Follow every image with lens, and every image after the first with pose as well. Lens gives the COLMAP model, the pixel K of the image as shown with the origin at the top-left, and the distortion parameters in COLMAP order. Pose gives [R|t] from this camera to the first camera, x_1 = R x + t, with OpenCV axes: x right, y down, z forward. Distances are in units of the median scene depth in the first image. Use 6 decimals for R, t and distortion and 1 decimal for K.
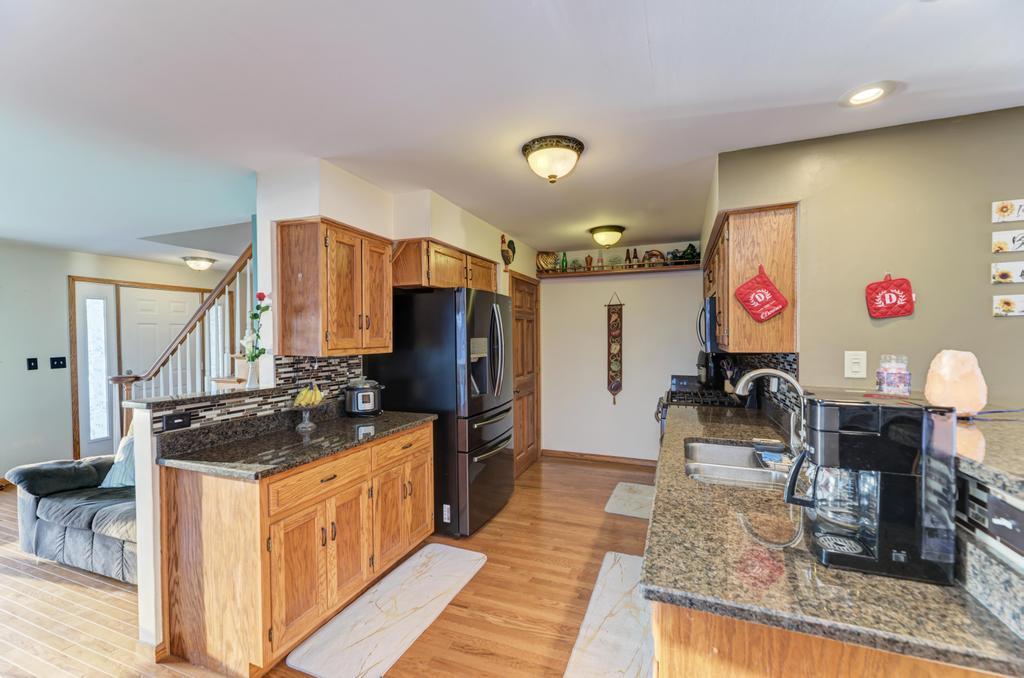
lens RADIAL K [[431.1, 0, 513.3], [0, 431.1, 340.2], [0, 0, 1]] dist [-0.000182, -0.000081]
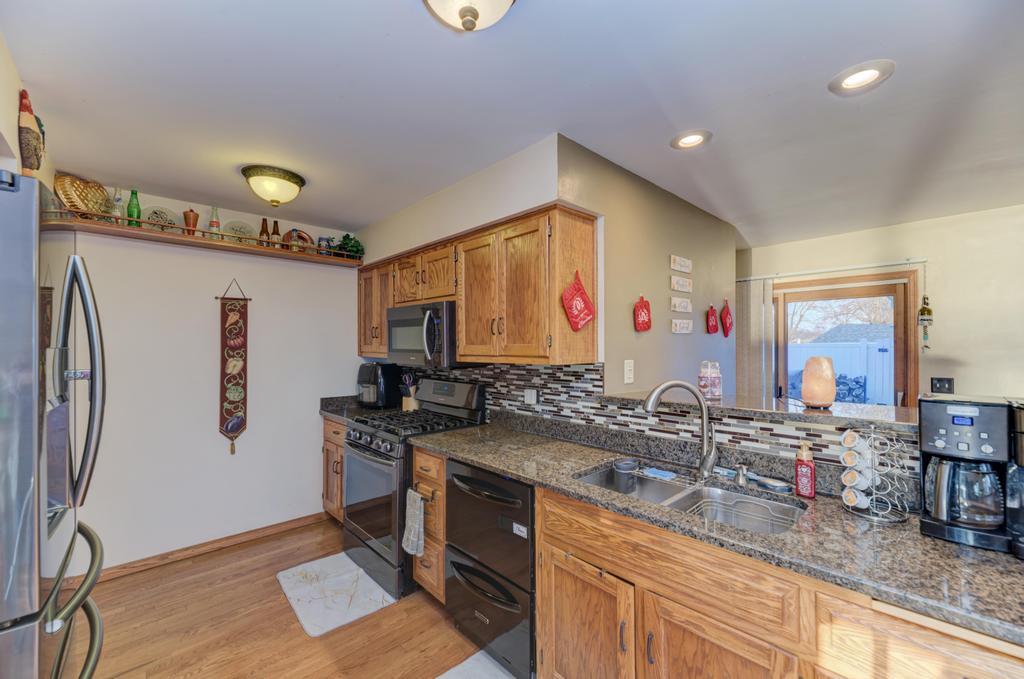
lens RADIAL K [[409.0, 0, 512.7], [0, 409.0, 341.8], [0, 0, 1]] dist [0.004552, -0.000452]
pose [[0.424023, 0.016463, 0.905502, -0.148920], [0.008188, 0.999724, -0.022010, -0.000191], [-0.905614, 0.016747, 0.423772, 0.380513]]
